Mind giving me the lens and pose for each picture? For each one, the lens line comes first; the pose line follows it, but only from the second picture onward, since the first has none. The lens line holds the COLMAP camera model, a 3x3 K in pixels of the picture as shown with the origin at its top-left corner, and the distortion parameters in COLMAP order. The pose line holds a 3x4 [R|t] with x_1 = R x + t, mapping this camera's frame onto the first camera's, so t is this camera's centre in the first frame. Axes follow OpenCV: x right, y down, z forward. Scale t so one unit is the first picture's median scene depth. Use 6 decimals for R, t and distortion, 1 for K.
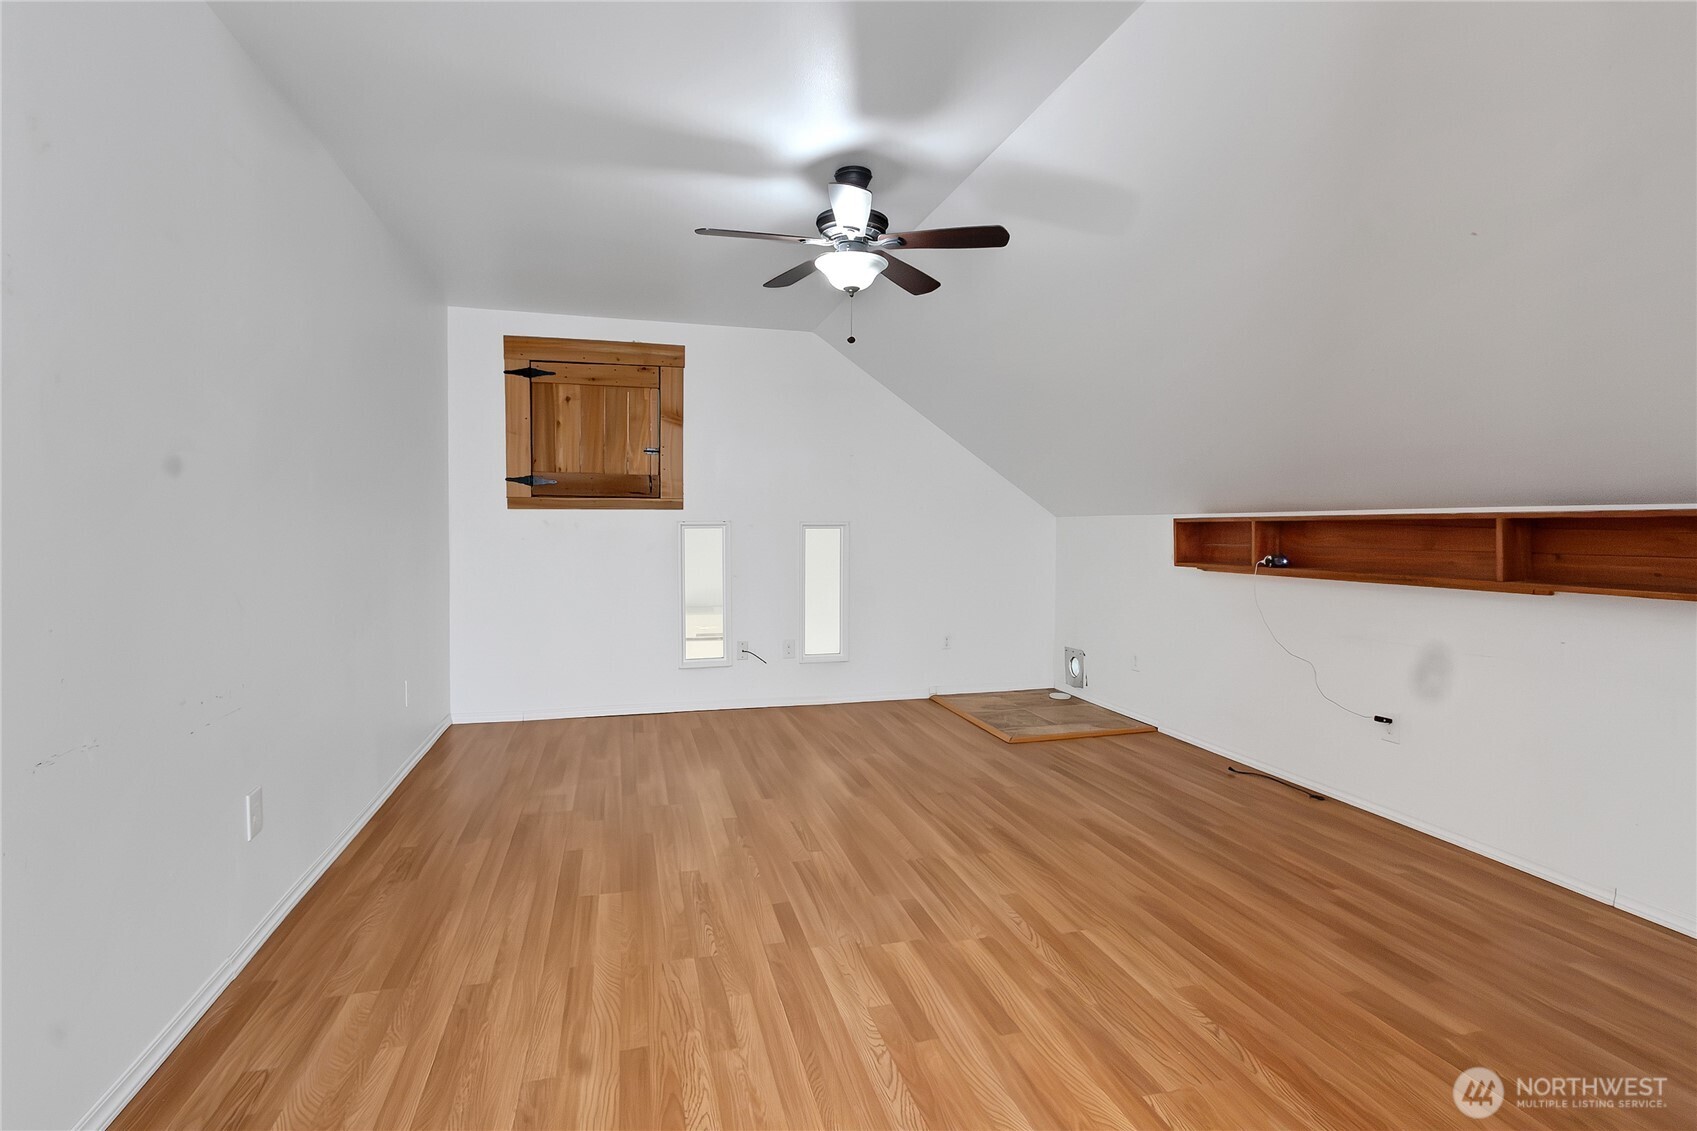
lens RADIAL K [[781.2, 0, 848.5], [0, 781.2, 565.5], [0, 0, 1]] dist [-0.000400, 0.000148]
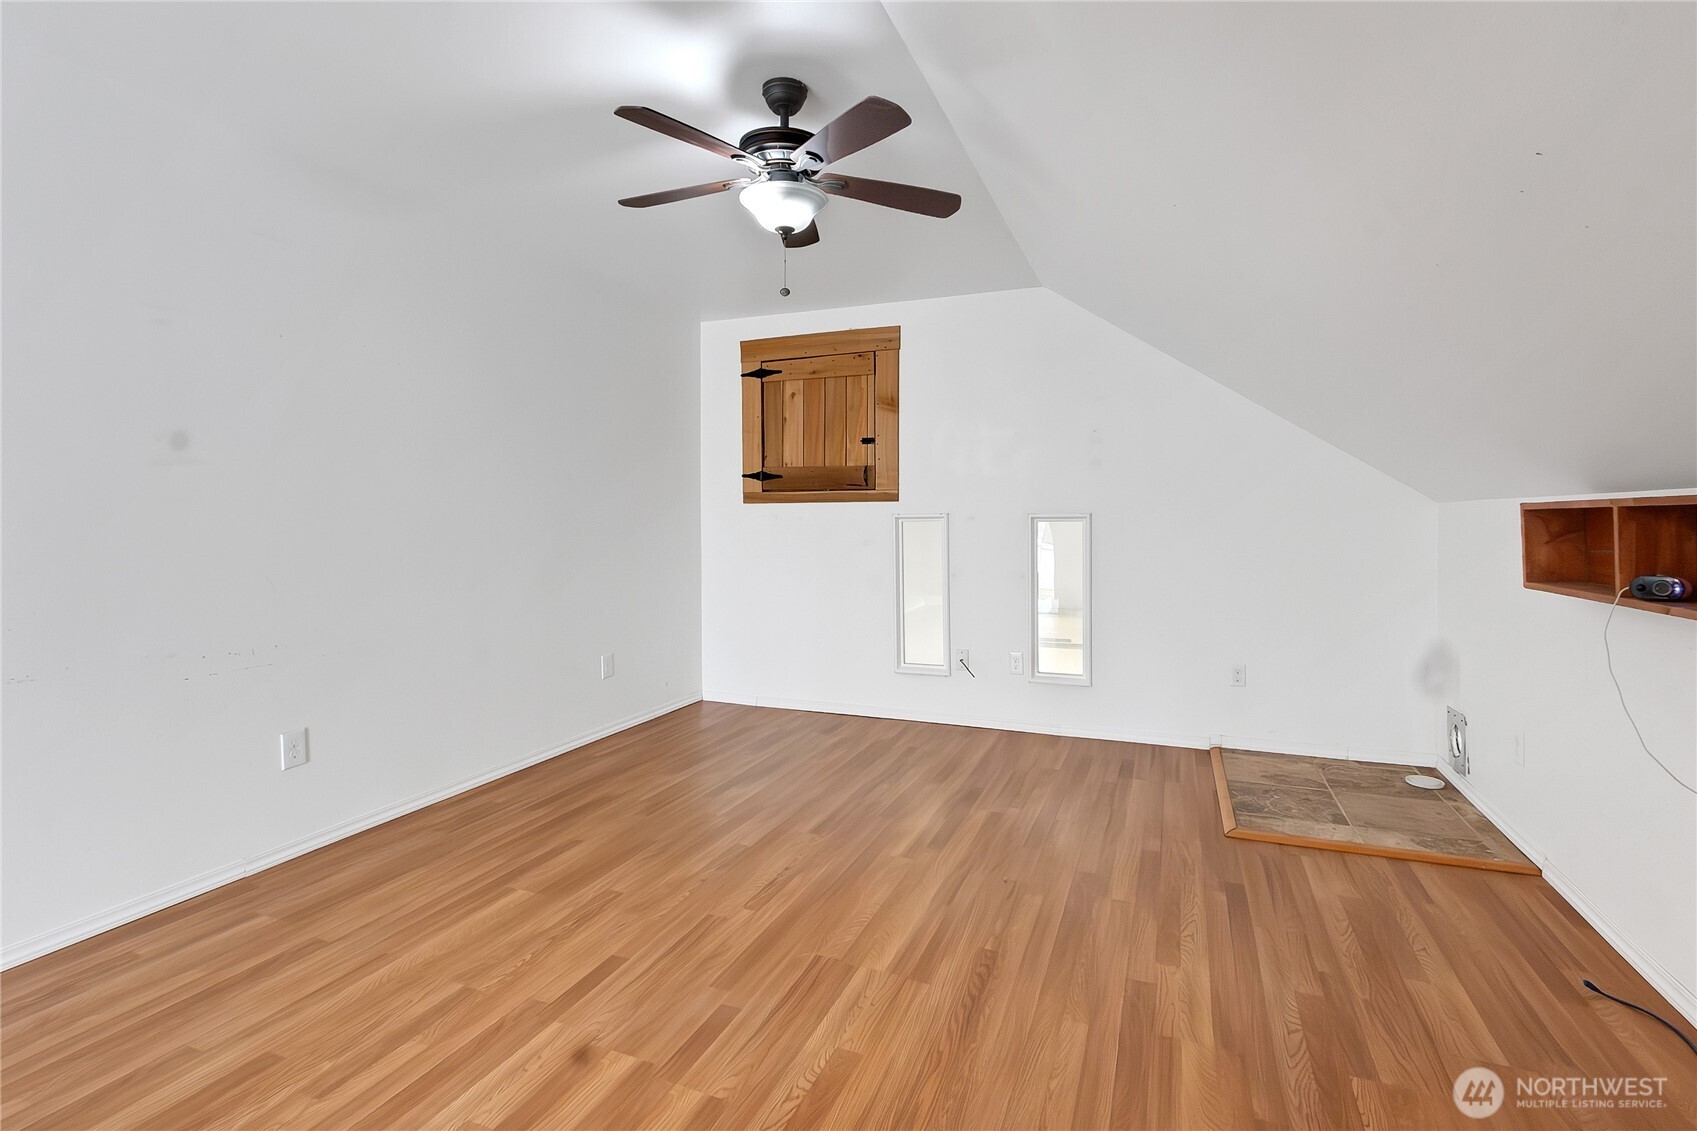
lens RADIAL K [[793.1, 0, 843.6], [0, 793.1, 540.3], [0, 0, 1]] dist [0.001879, -0.000168]
pose [[0.804815, 0.012789, -0.593388, 0.313486], [-0.026656, 0.999538, -0.014612, -0.010608], [0.592927, 0.027577, 0.804784, 0.215319]]
